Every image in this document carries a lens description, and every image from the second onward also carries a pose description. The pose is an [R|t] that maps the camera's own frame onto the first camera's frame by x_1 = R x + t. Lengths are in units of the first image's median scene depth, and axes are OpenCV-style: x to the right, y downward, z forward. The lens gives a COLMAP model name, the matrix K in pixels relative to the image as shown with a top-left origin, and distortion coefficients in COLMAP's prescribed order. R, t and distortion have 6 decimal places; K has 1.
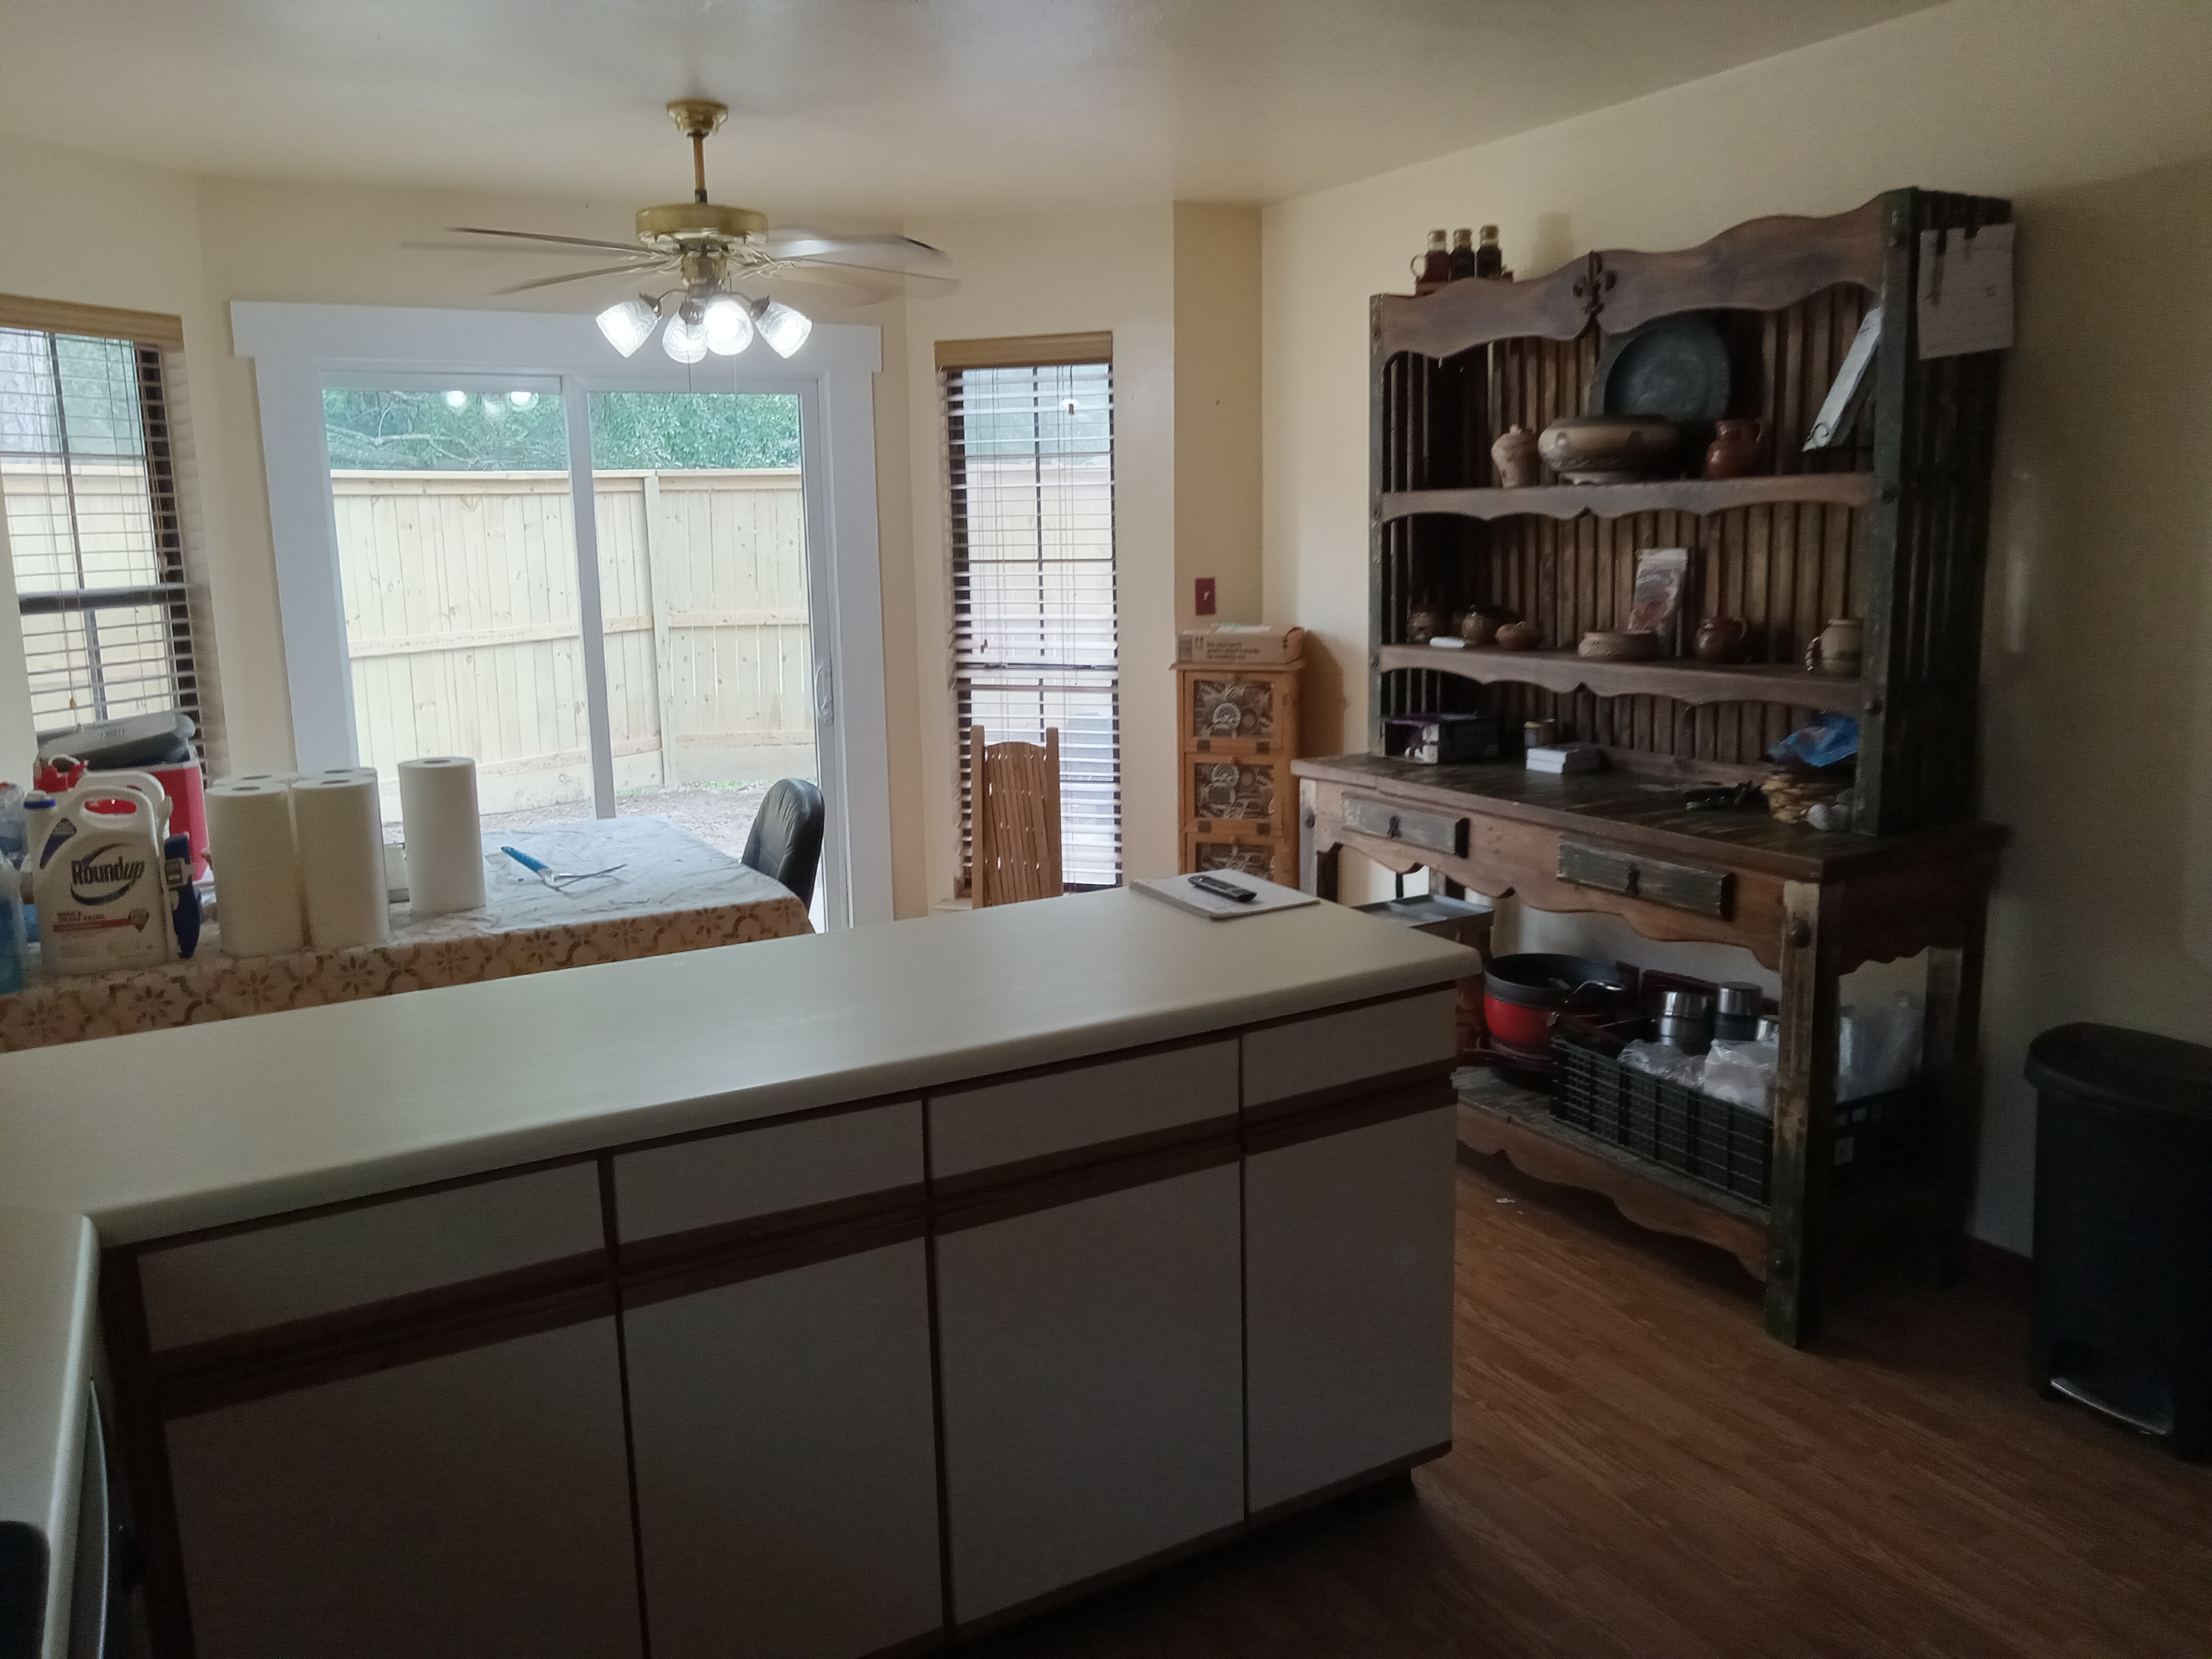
lens RADIAL K [[1651.3, 0, 1096.5], [0, 1651.3, 814.3], [0, 0, 1]] dist [-0.003991, -0.001641]
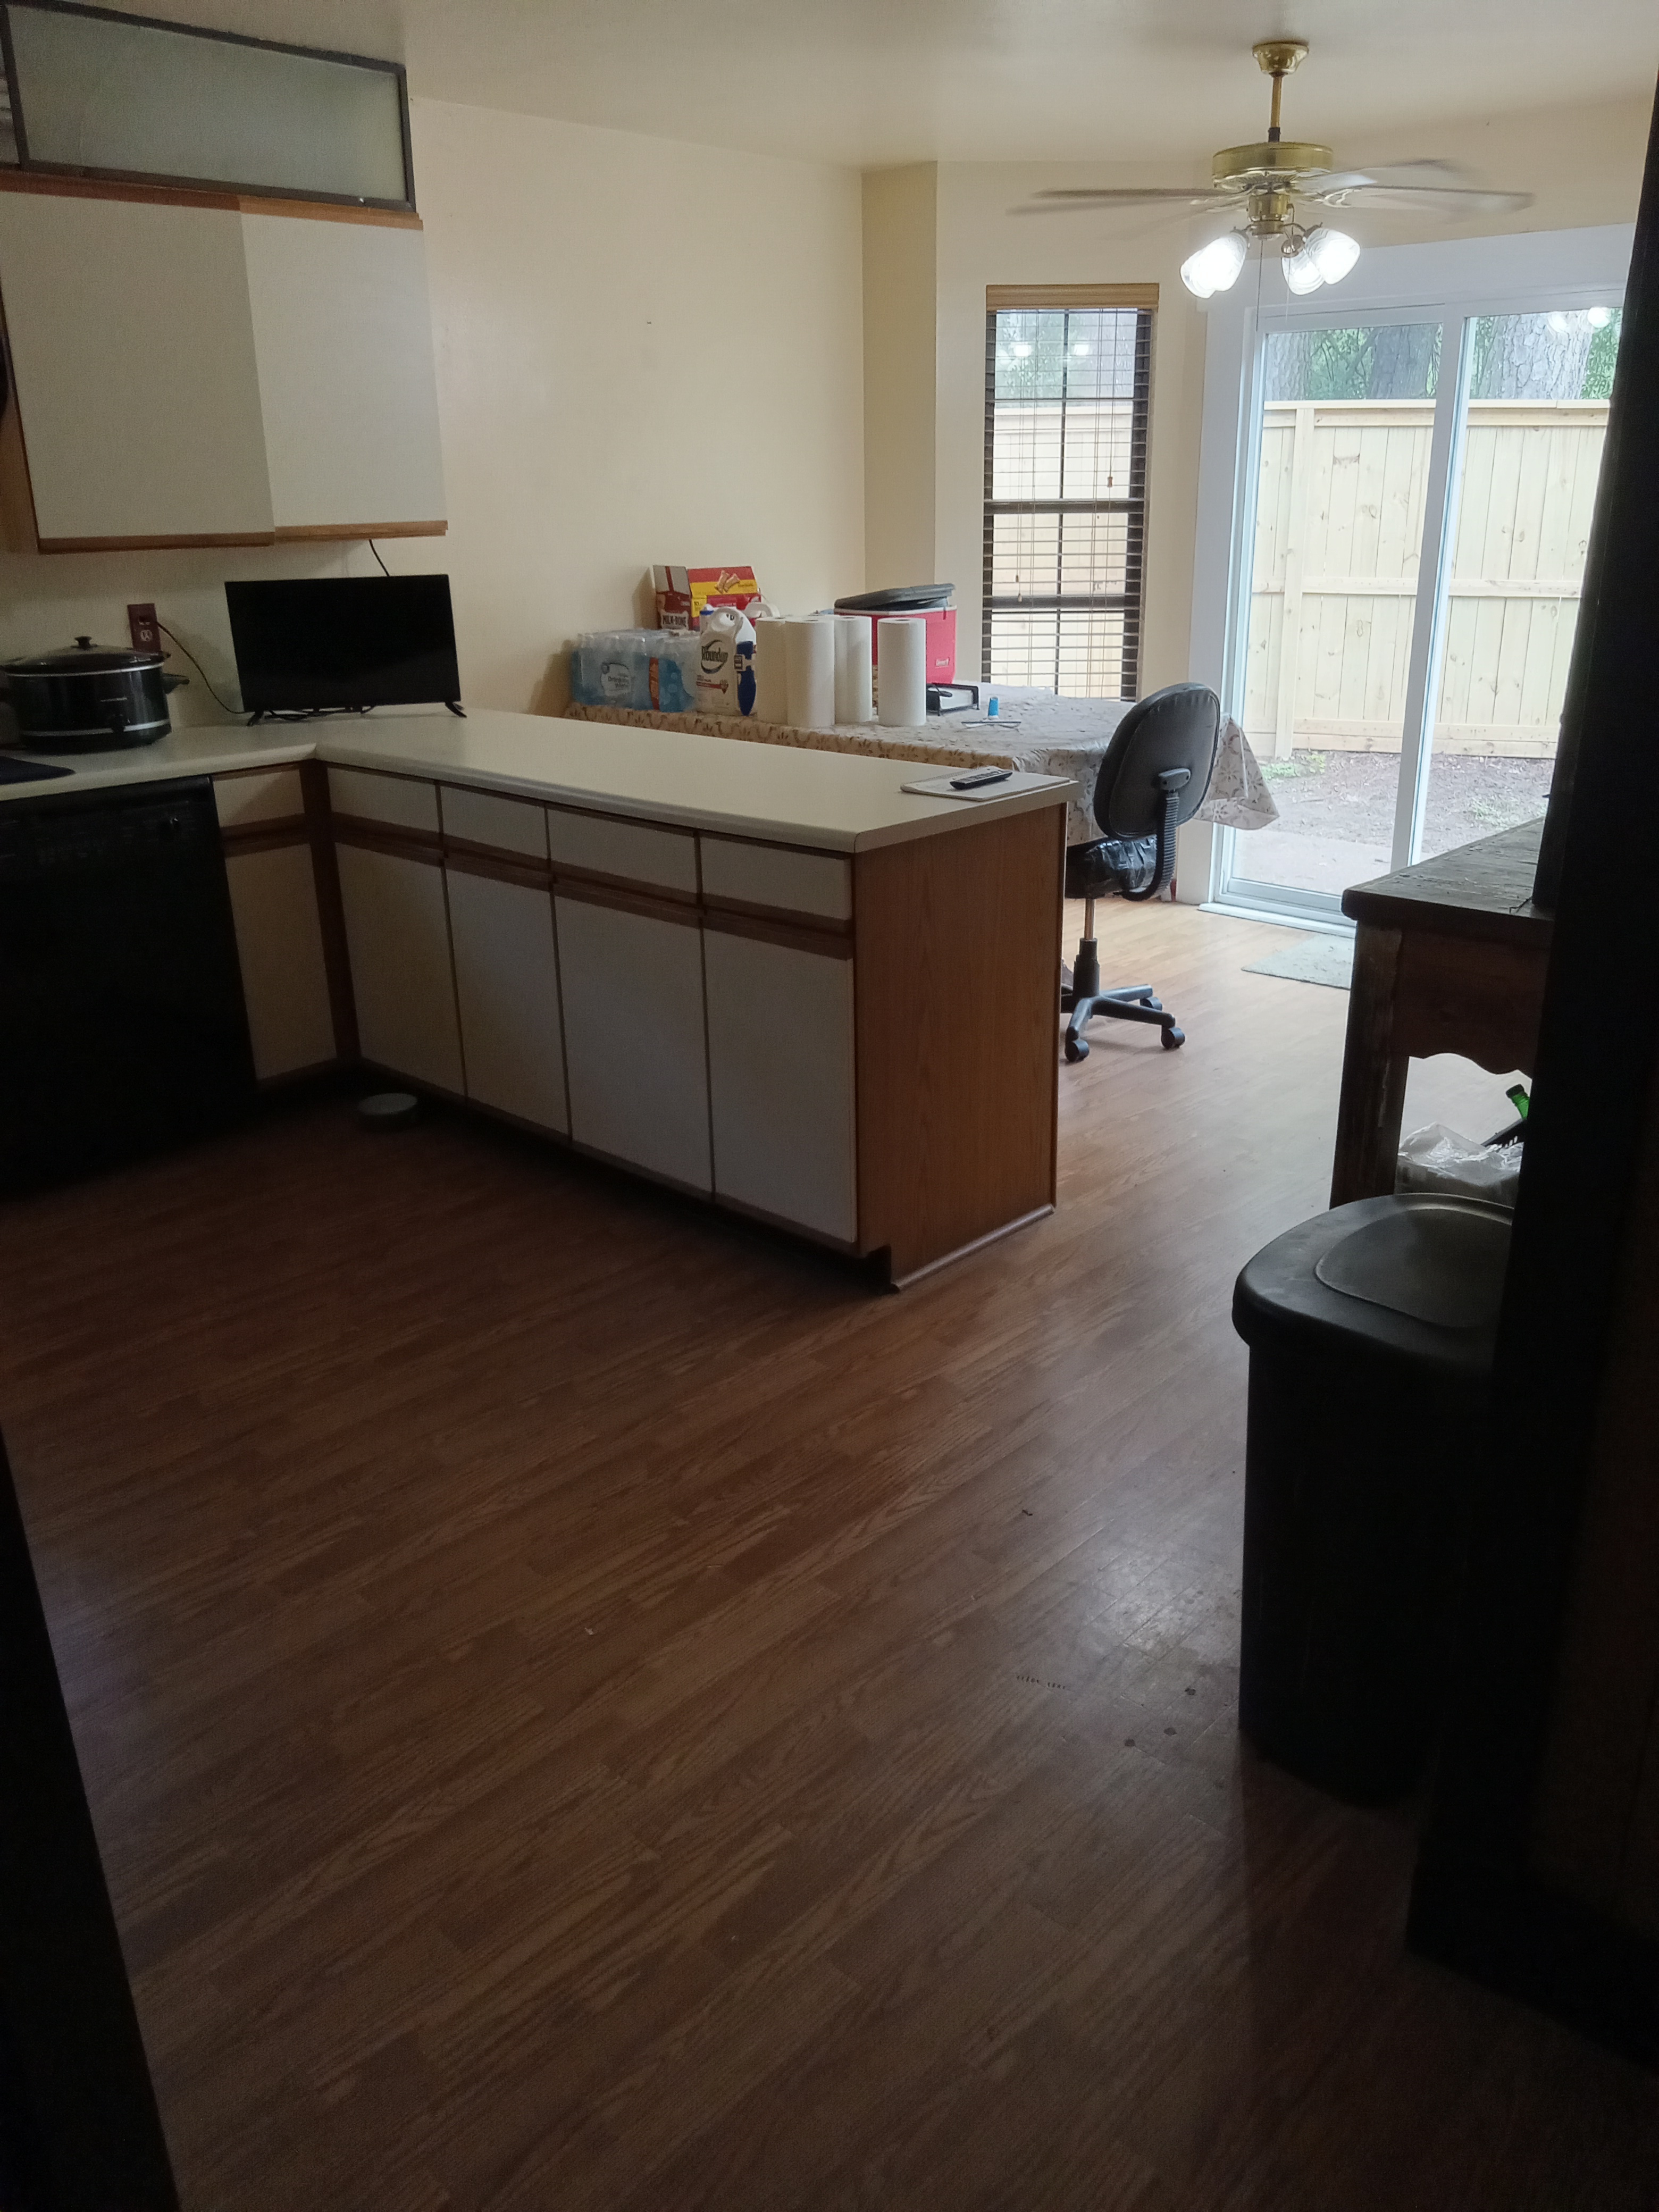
lens RADIAL K [[1651.3, 0, 829.5], [0, 1651.3, 1106.0], [0, 0, 1]] dist [-0.003991, -0.001641]
pose [[0.318118, 0.354712, -0.879193, 0.855261], [-0.173892, 0.933467, 0.313690, -0.066374], [0.931967, 0.053094, 0.358634, 0.371650]]
